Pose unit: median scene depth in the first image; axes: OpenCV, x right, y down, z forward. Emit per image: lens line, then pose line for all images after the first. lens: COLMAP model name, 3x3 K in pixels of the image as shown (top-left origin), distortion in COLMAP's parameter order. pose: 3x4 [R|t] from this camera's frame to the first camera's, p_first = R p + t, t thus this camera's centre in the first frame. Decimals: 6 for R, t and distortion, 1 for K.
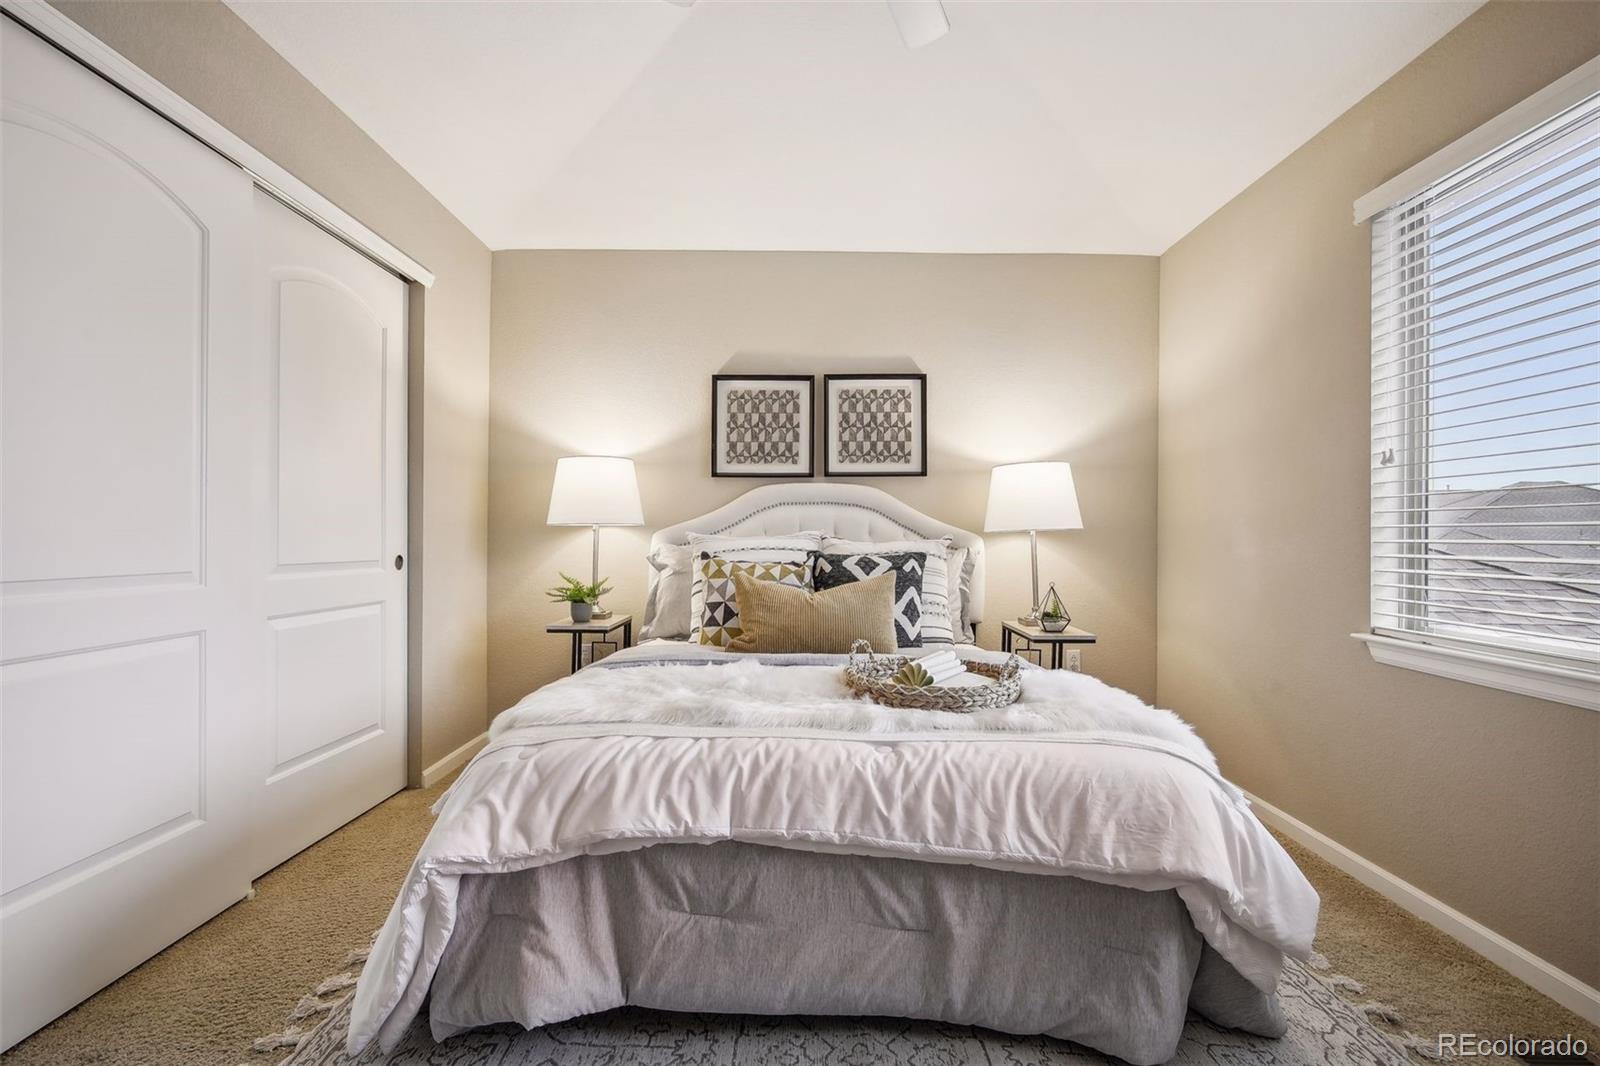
lens RADIAL K [[728.5, 0, 799.4], [0, 728.5, 535.2], [0, 0, 1]] dist [-0.004233, 0.000802]
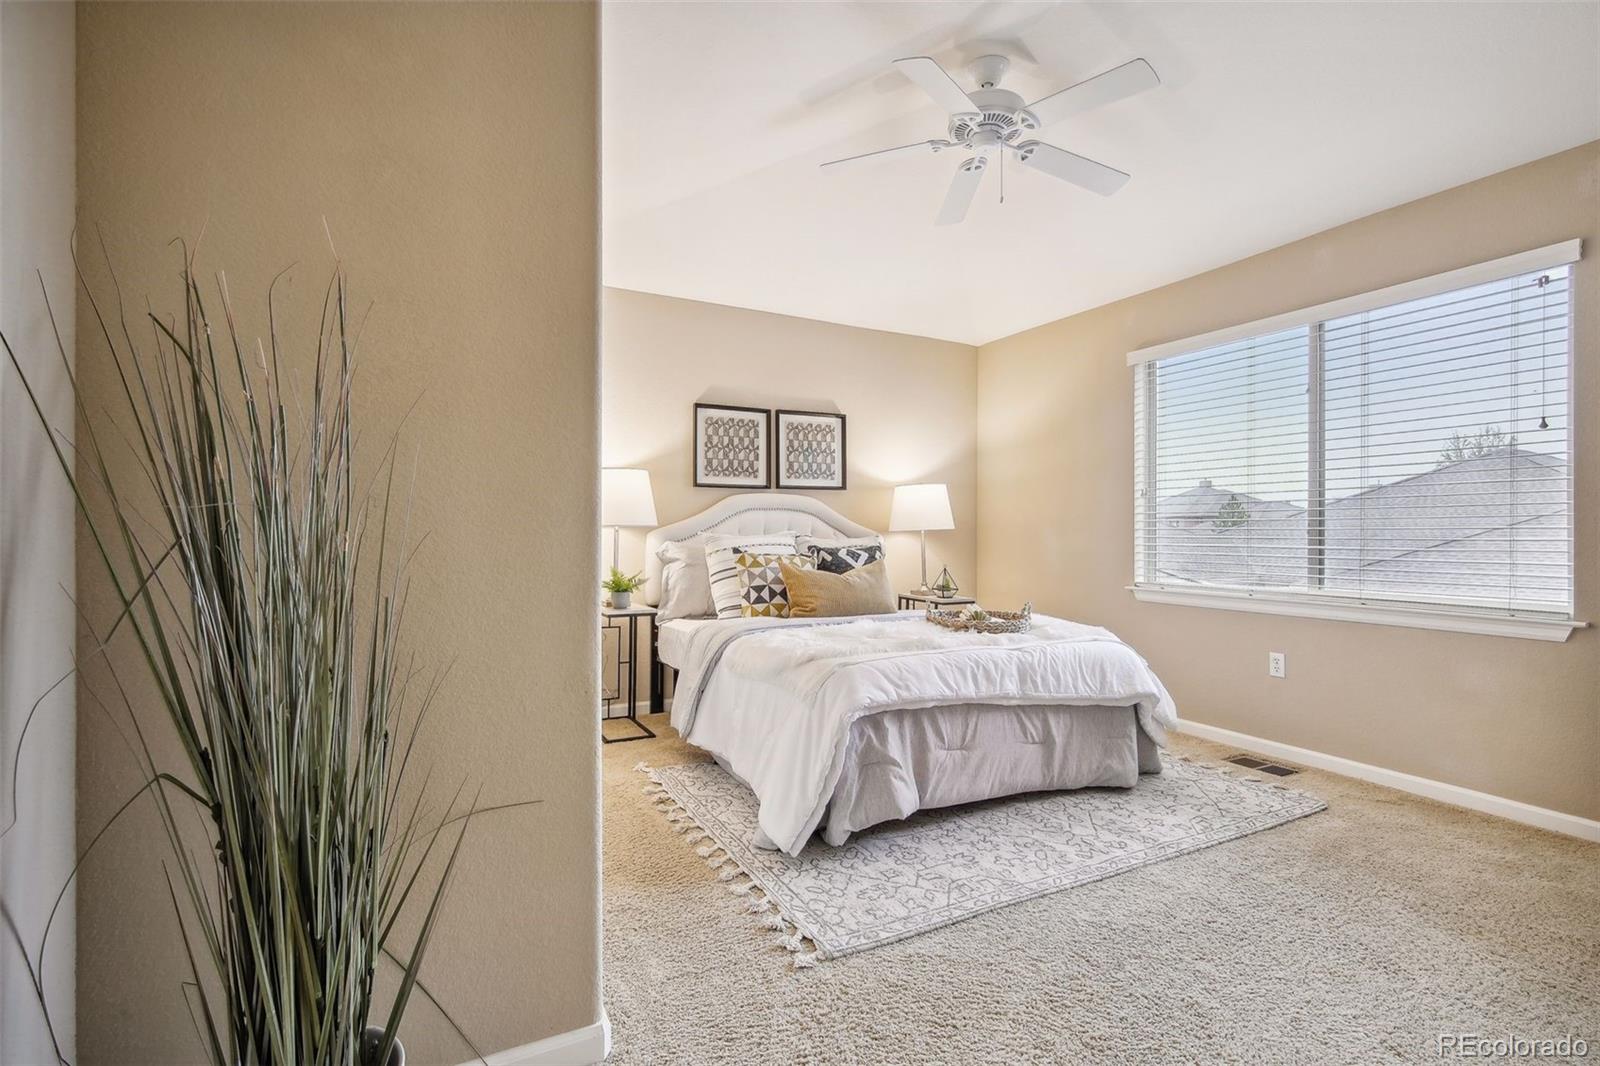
lens RADIAL K [[728.5, 0, 806.6], [0, 728.5, 532.6], [0, 0, 1]] dist [-0.004233, 0.000802]
pose [[0.883998, -0.003471, 0.467478, -0.523751], [0.003356, 0.999994, 0.001078, -0.003934], [-0.467479, 0.000616, 0.884004, -0.164094]]
